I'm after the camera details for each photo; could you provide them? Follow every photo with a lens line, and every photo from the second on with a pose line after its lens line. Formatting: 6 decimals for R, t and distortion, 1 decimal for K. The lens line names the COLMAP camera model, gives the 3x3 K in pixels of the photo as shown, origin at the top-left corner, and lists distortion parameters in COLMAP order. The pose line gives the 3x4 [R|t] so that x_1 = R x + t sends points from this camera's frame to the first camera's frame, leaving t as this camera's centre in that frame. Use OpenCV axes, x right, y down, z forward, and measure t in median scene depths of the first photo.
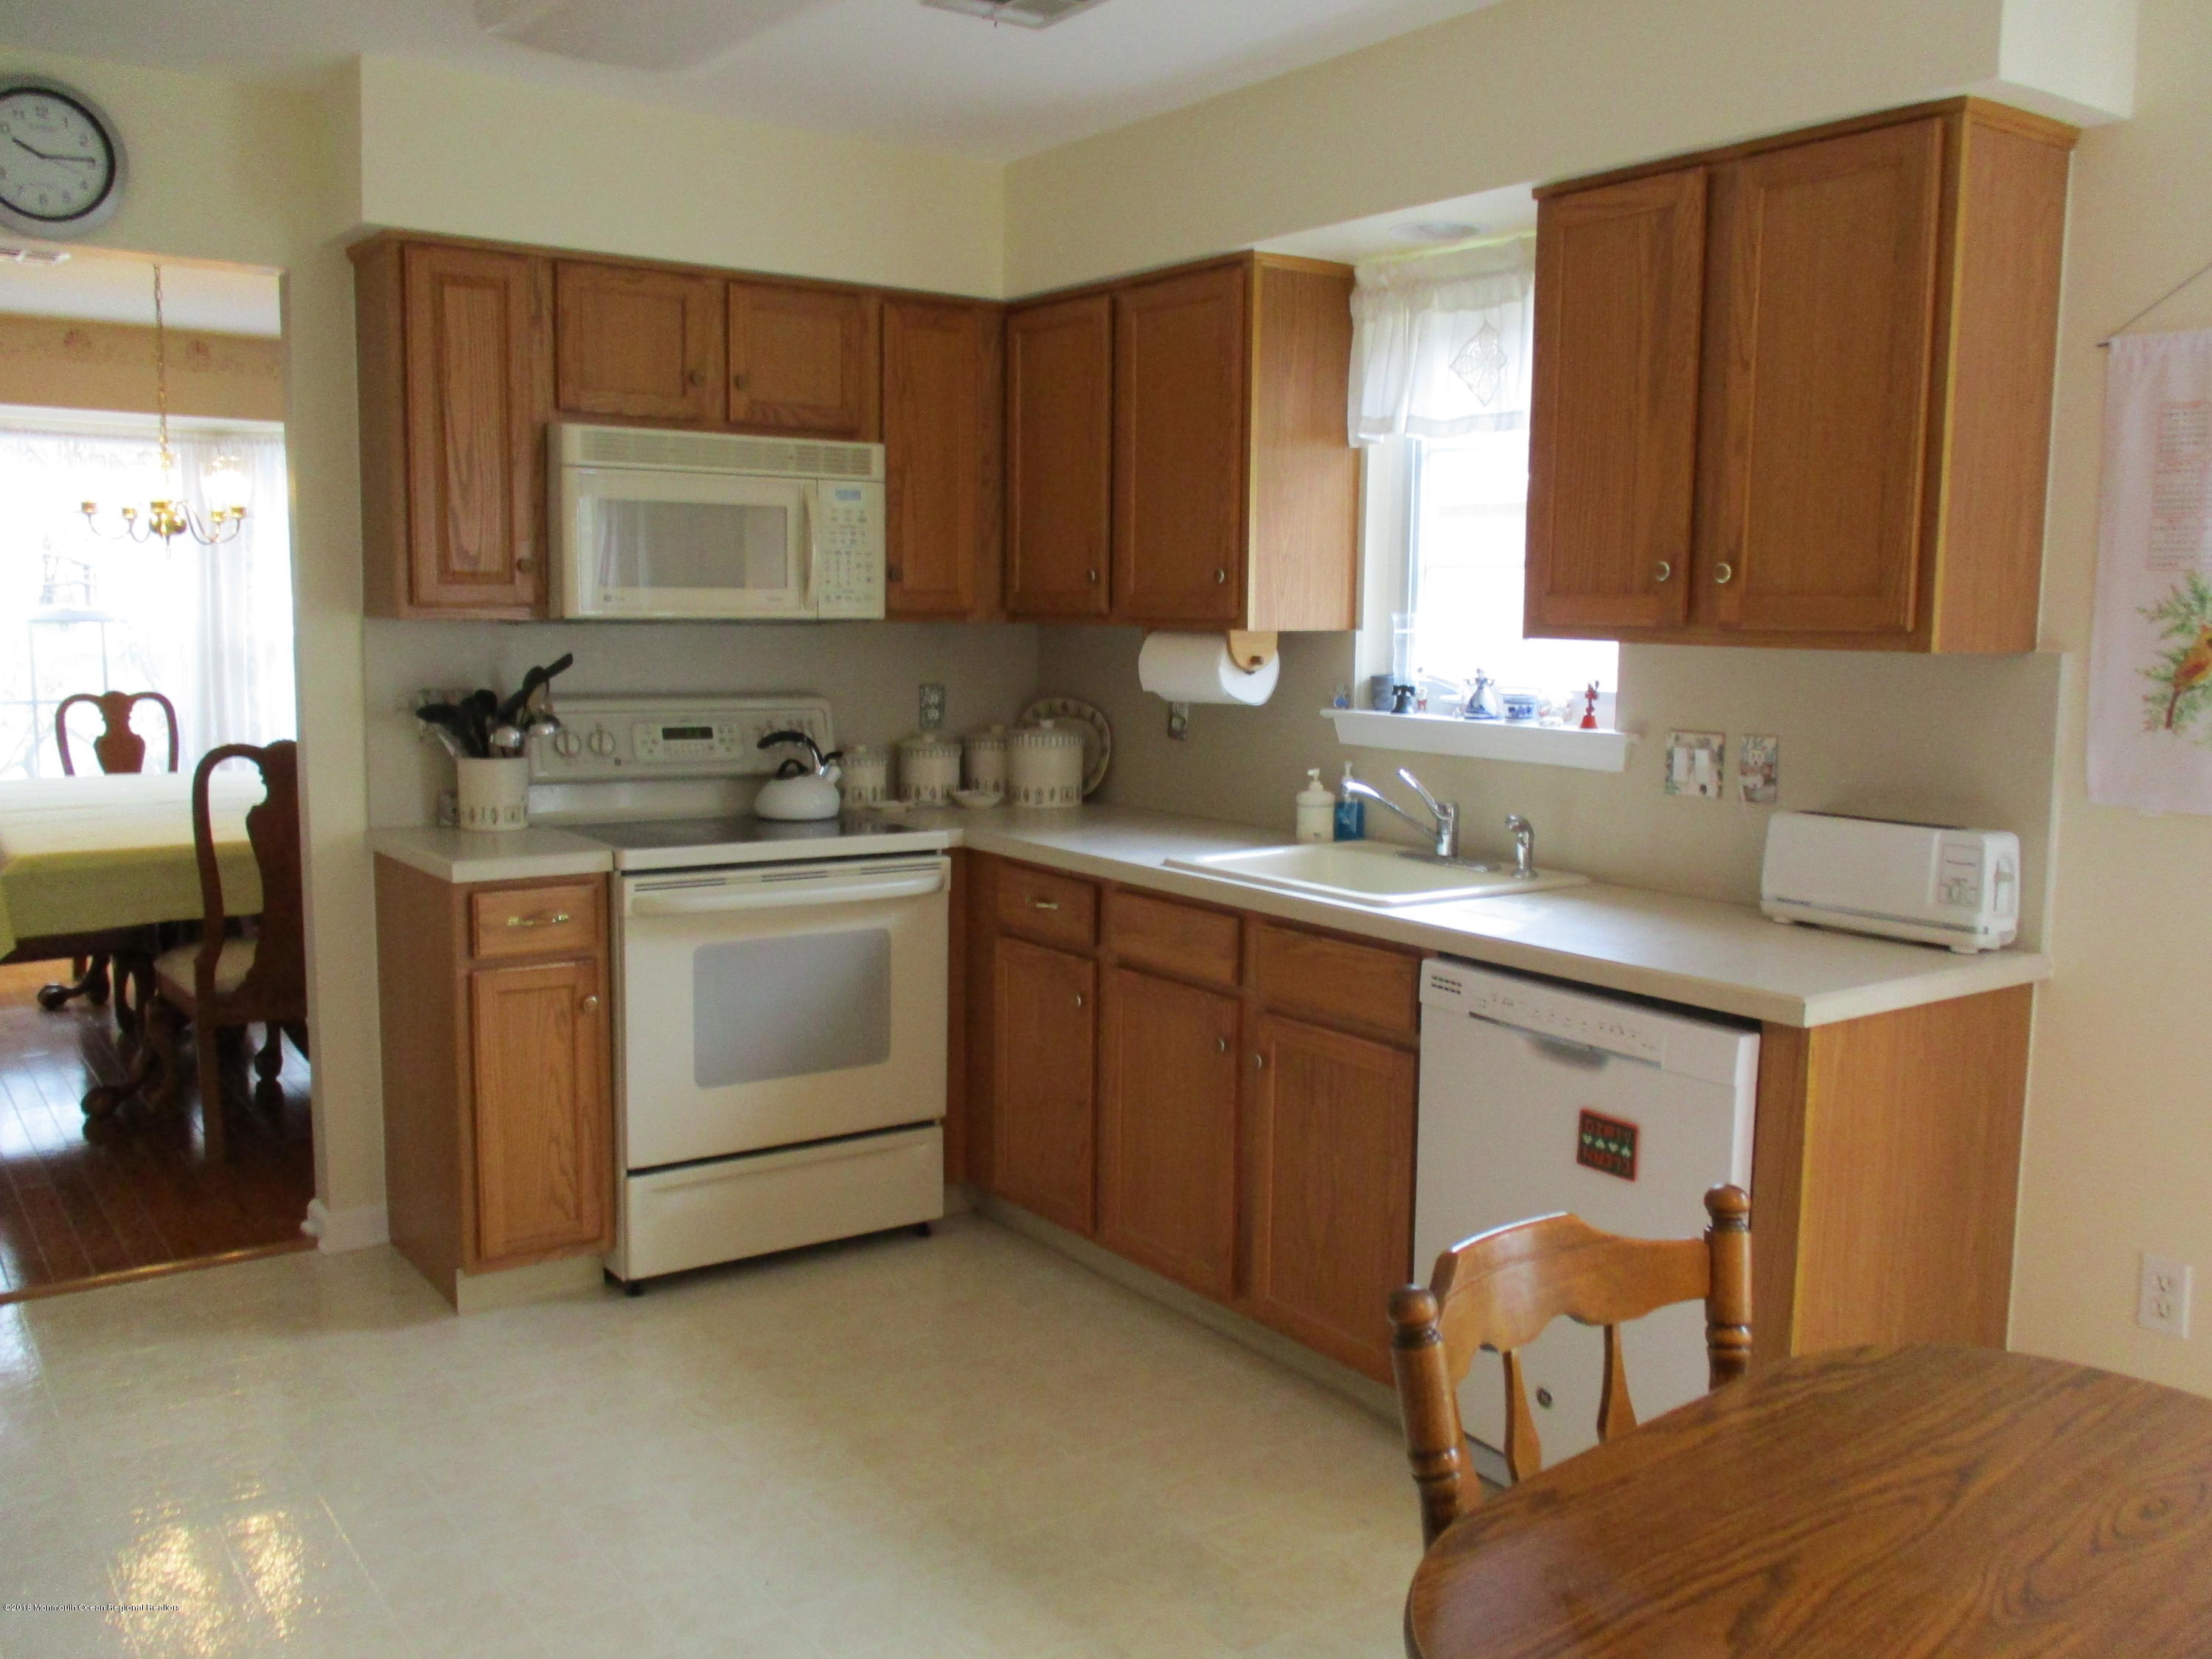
lens RADIAL K [[1841.5, 0, 1096.2], [0, 1841.5, 825.9], [0, 0, 1]] dist [-0.028090, 0.012210]
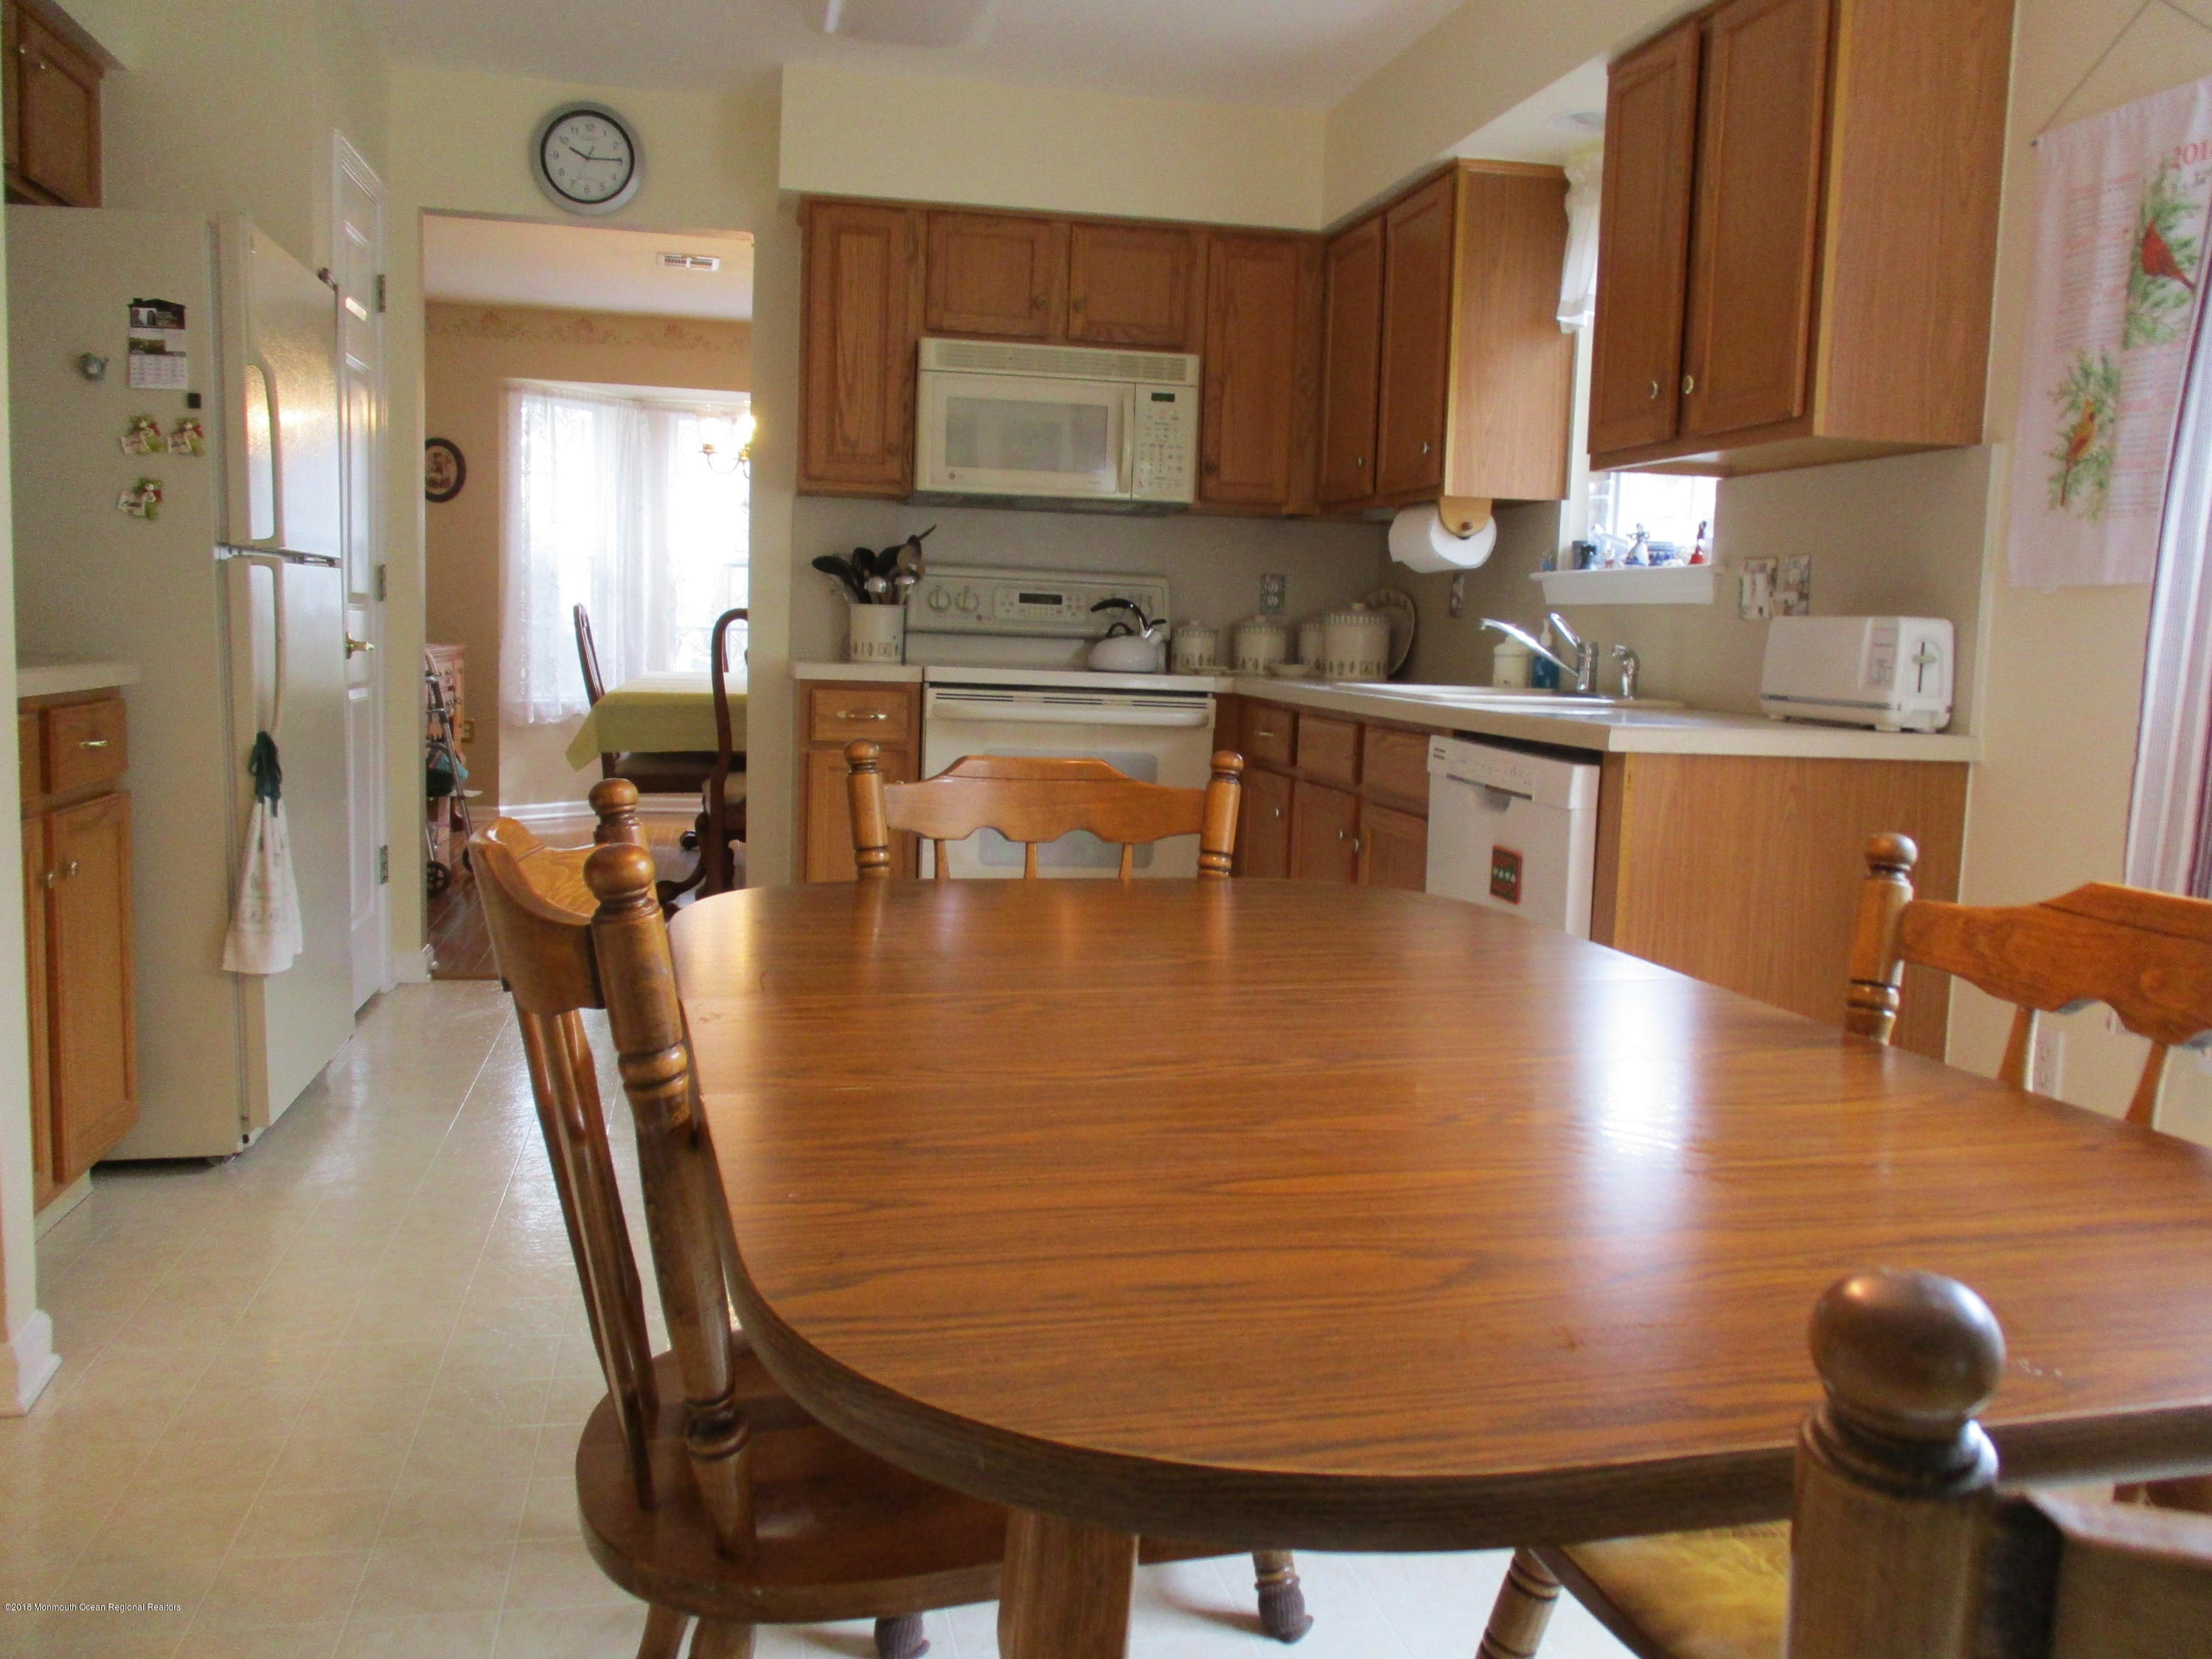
lens RADIAL K [[1841.5, 0, 1096.2], [0, 1841.5, 825.9], [0, 0, 1]] dist [-0.028090, 0.012210]
pose [[0.910095, 0.063154, -0.409559, 0.374949], [-0.072935, 0.997302, -0.008287, 0.125197], [0.407931, 0.037414, 0.912246, -0.110757]]
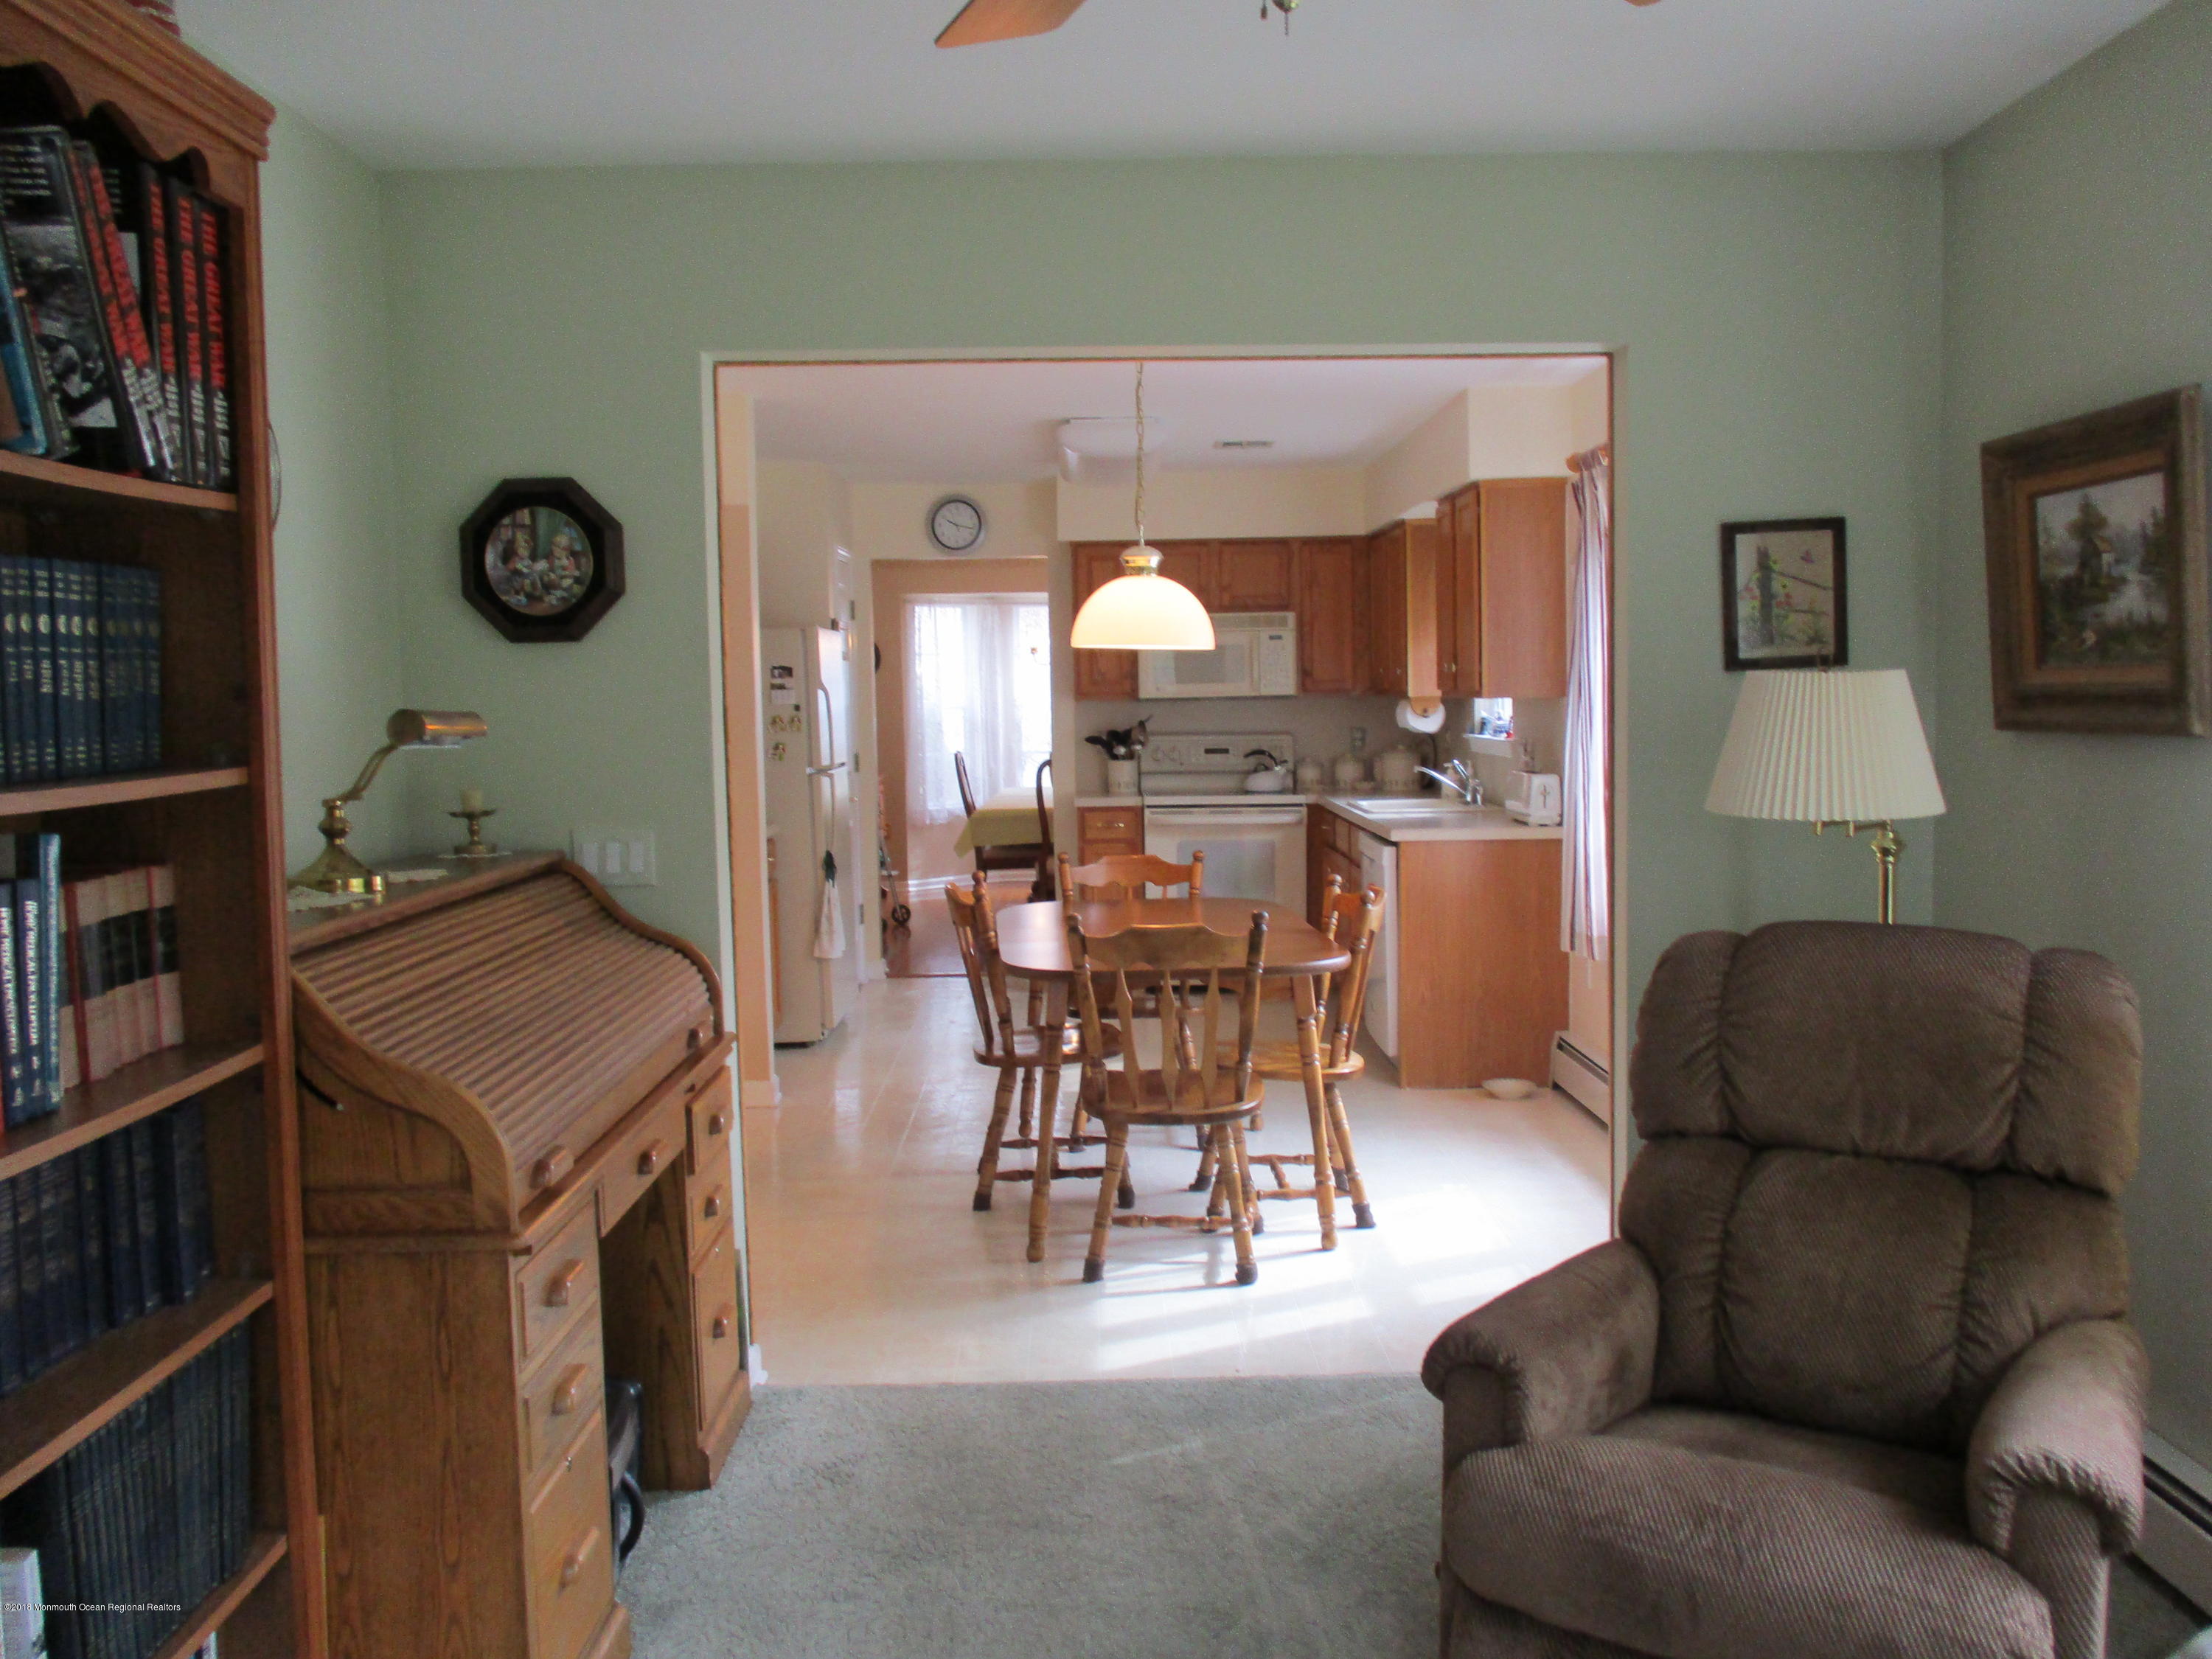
lens RADIAL K [[1841.5, 0, 1096.2], [0, 1841.5, 825.9], [0, 0, 1]] dist [-0.028090, 0.012210]
pose [[0.813419, 0.016278, -0.581450, 1.049685], [-0.041886, 0.998653, -0.030638, 0.124318], [0.580168, 0.049276, 0.813005, -0.935584]]
